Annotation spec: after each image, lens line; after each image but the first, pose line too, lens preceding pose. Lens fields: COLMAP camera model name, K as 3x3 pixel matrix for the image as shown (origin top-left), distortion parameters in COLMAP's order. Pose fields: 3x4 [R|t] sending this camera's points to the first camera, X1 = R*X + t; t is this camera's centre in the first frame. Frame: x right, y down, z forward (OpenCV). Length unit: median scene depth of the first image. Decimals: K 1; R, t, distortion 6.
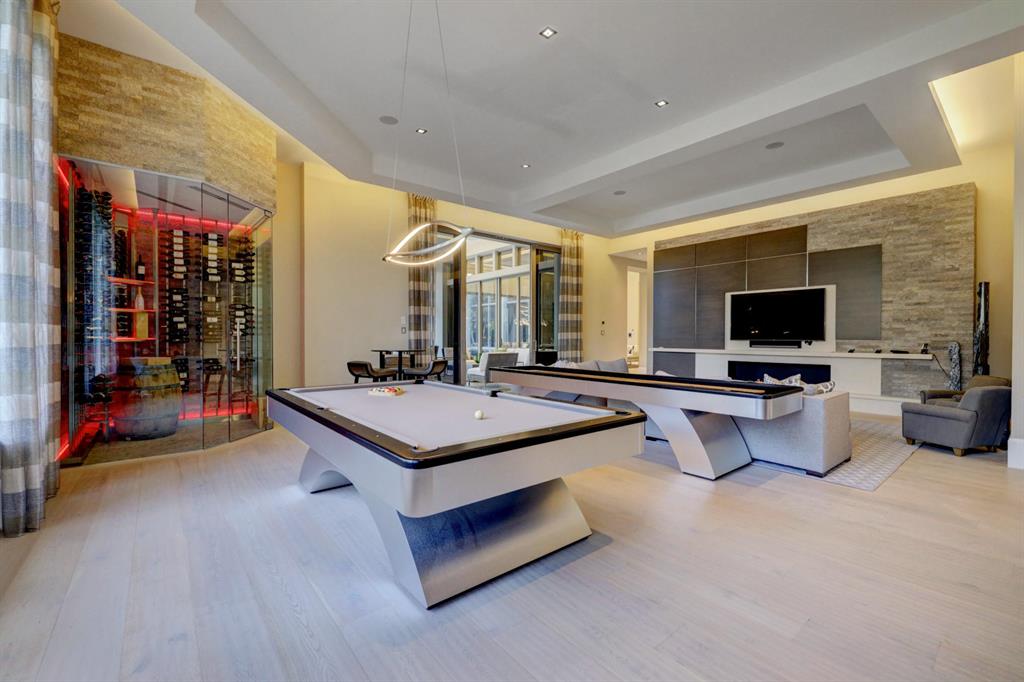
lens RADIAL K [[431.4, 0, 512.0], [0, 431.4, 341.0], [0, 0, 1]] dist [0.000111, -0.000189]
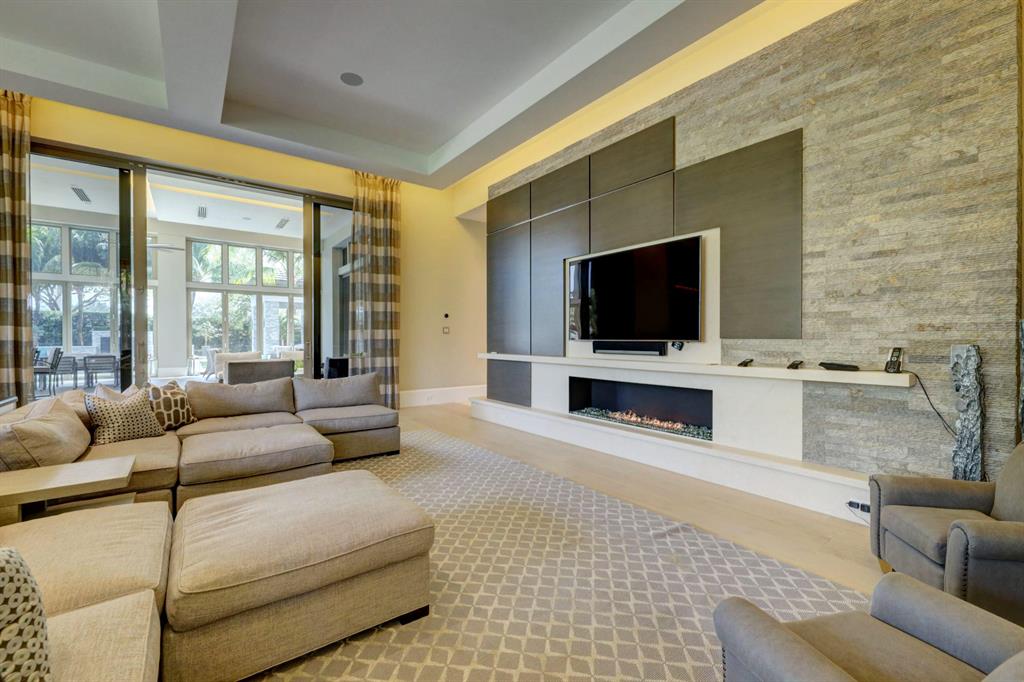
lens RADIAL K [[425.7, 0, 512.0], [0, 425.7, 341.0], [0, 0, 1]] dist [-0.001722, 0.000044]
pose [[0.998860, -0.001753, -0.047707, 0.595222], [0.001616, 0.999994, -0.002905, 0.000077], [0.047712, 0.002825, 0.998857, 0.560209]]
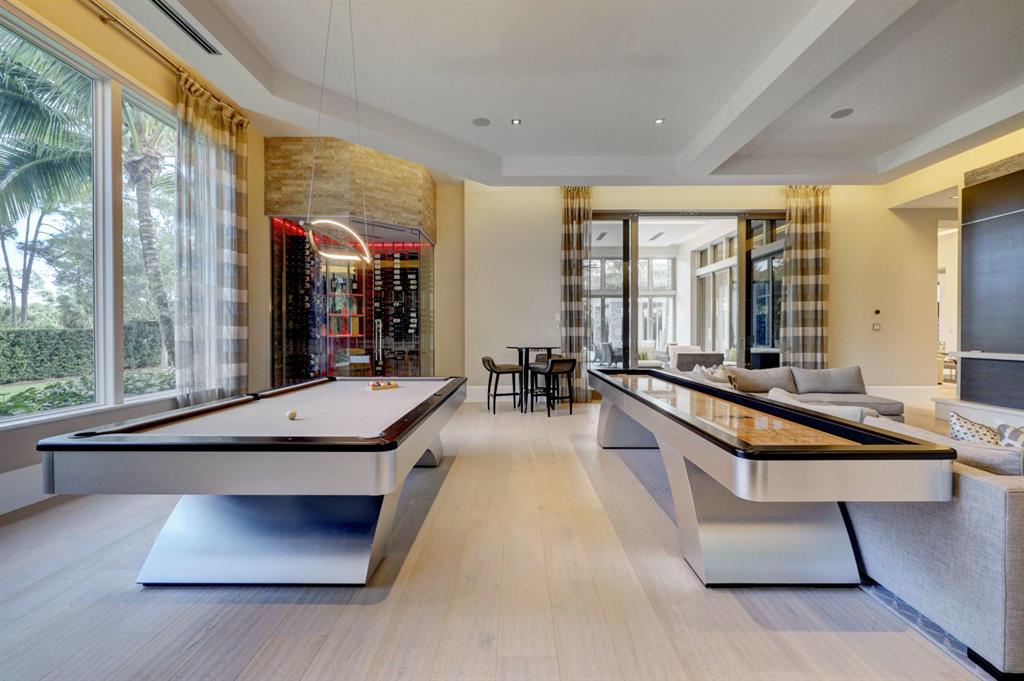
lens RADIAL K [[426.2, 0, 514.6], [0, 426.2, 337.0], [0, 0, 1]] dist [-0.001286, -0.000622]
pose [[0.765630, 0.003079, -0.643273, 0.351150], [-0.004780, 0.999988, -0.000902, -0.000719], [0.643263, 0.003765, 0.765636, 0.228732]]
